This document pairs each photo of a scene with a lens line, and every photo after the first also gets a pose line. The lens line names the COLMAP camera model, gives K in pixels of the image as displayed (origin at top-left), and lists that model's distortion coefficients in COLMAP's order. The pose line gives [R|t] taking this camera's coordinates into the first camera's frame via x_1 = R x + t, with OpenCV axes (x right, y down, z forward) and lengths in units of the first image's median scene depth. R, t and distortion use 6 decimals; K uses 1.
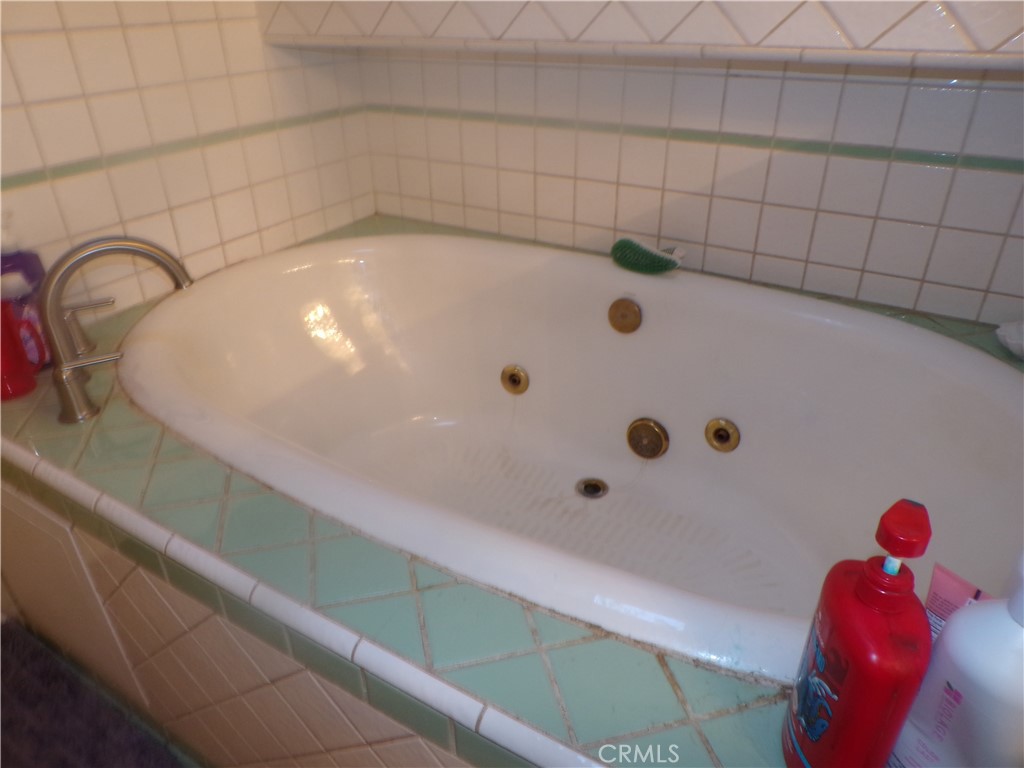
lens RADIAL K [[694.0, 0, 513.3], [0, 694.0, 387.6], [0, 0, 1]] dist [-0.039730, 0.010472]
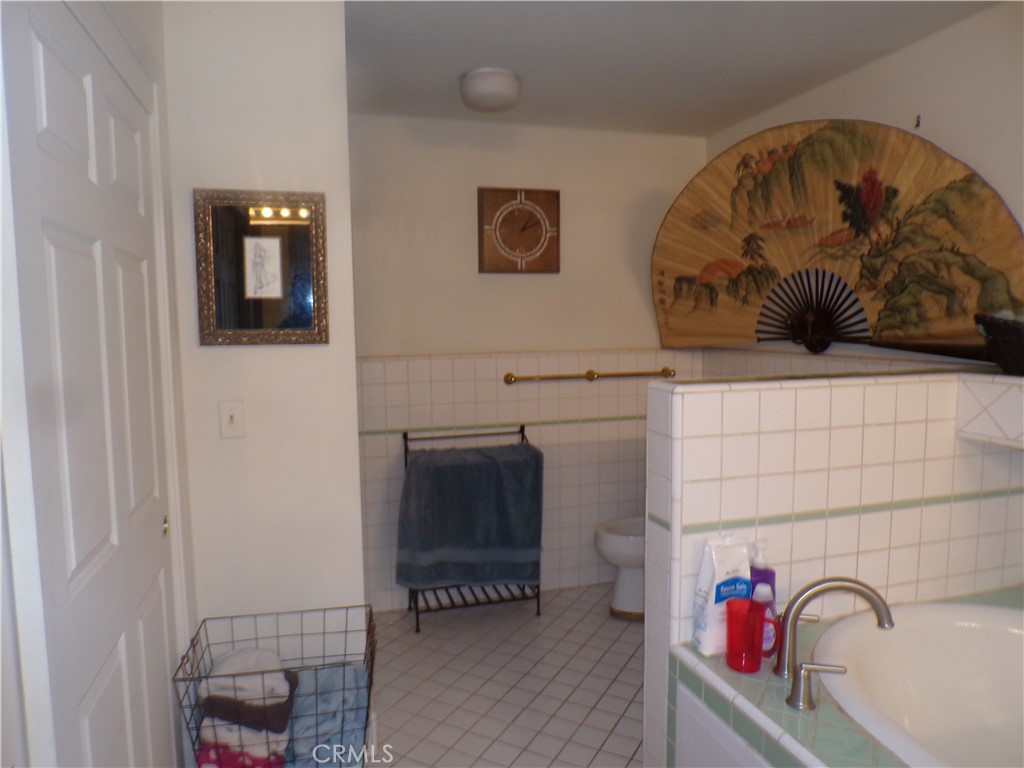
lens RADIAL K [[694.0, 0, 505.4], [0, 694.0, 384.4], [0, 0, 1]] dist [-0.039730, 0.010472]
pose [[0.743456, 0.071273, -0.664976, -0.160182], [-0.336406, 0.899212, -0.279730, 0.031952], [0.578017, 0.431669, 0.692501, -0.378848]]
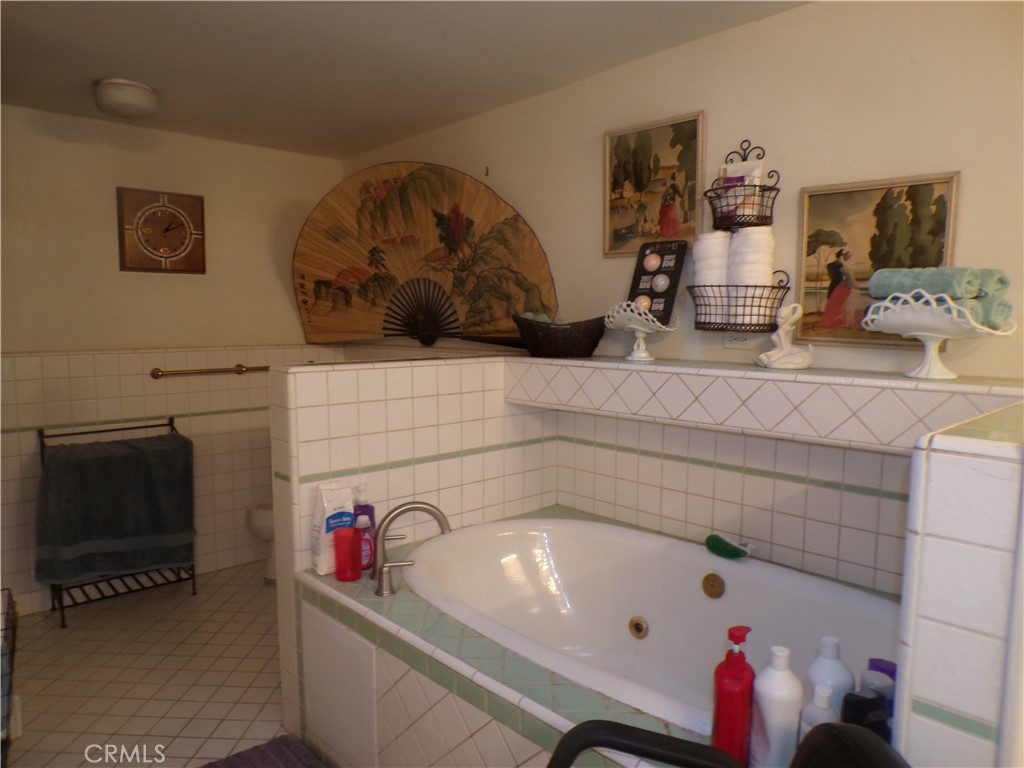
lens RADIAL K [[694.0, 0, 515.6], [0, 694.0, 388.0], [0, 0, 1]] dist [-0.039730, 0.010472]
pose [[0.965342, 0.045331, -0.257020, 0.117327], [-0.147206, 0.907771, -0.392788, 0.157753], [0.215510, 0.417010, 0.882983, -0.583588]]
